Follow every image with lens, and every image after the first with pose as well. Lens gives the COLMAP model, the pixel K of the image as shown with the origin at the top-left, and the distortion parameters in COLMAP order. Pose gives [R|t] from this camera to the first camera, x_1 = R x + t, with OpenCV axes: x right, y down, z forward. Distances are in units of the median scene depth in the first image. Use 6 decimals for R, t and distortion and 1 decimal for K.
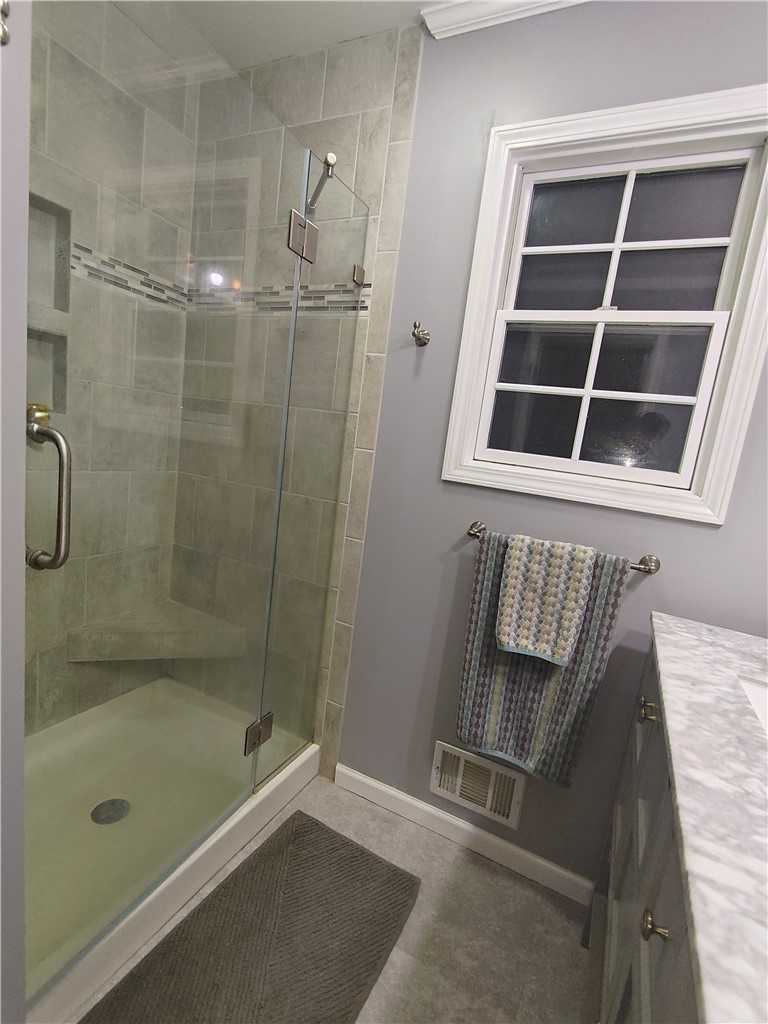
lens RADIAL K [[491.5, 0, 382.2], [0, 491.5, 512.5], [0, 0, 1]] dist [0.005573, -0.004412]
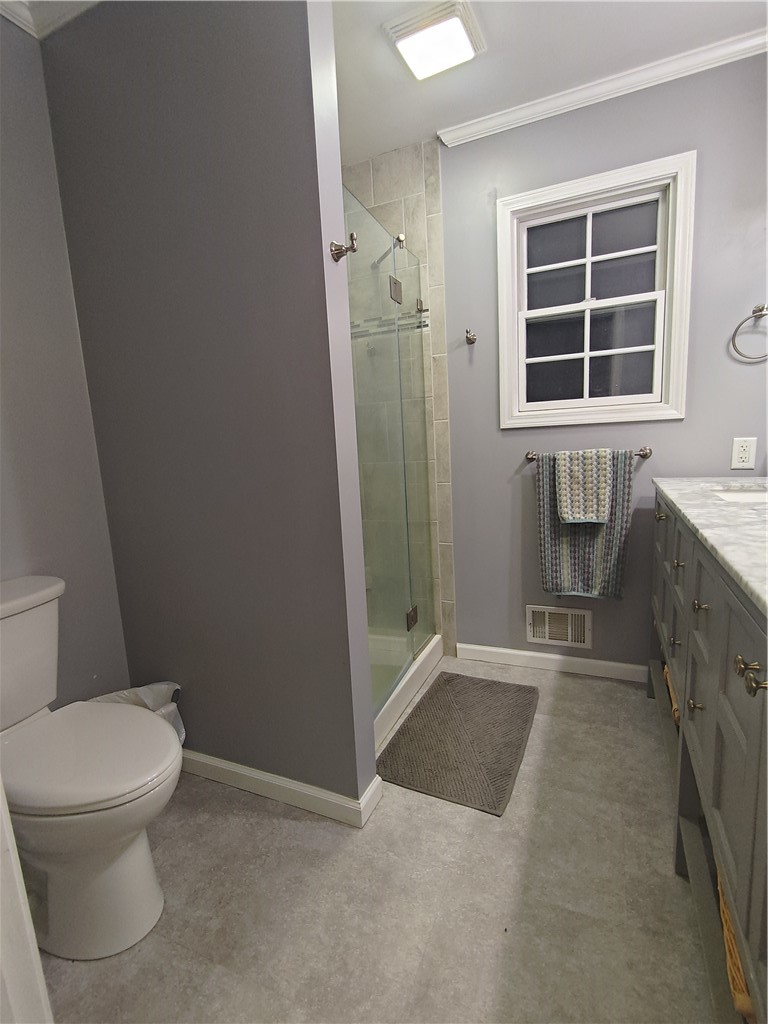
lens RADIAL K [[491.5, 0, 380.9], [0, 491.5, 514.5], [0, 0, 1]] dist [0.005573, -0.004412]
pose [[0.982960, -0.182500, 0.021983, -0.336450], [0.182614, 0.983179, -0.003269, 0.135412], [-0.021016, 0.007228, 0.999753, -0.521399]]
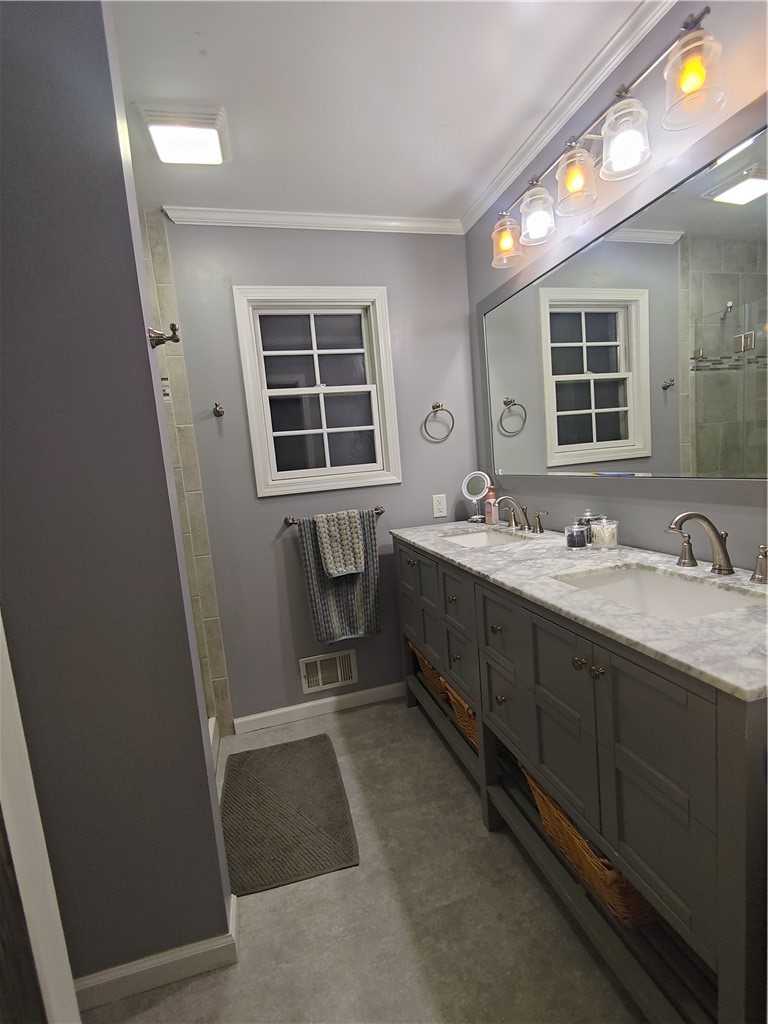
lens RADIAL K [[491.5, 0, 395.1], [0, 491.5, 514.6], [0, 0, 1]] dist [0.005573, -0.004412]
pose [[0.709054, -0.265981, 0.653067, -0.638266], [0.284286, 0.955359, 0.080439, -0.017423], [-0.645309, 0.128622, 0.753016, -0.479484]]
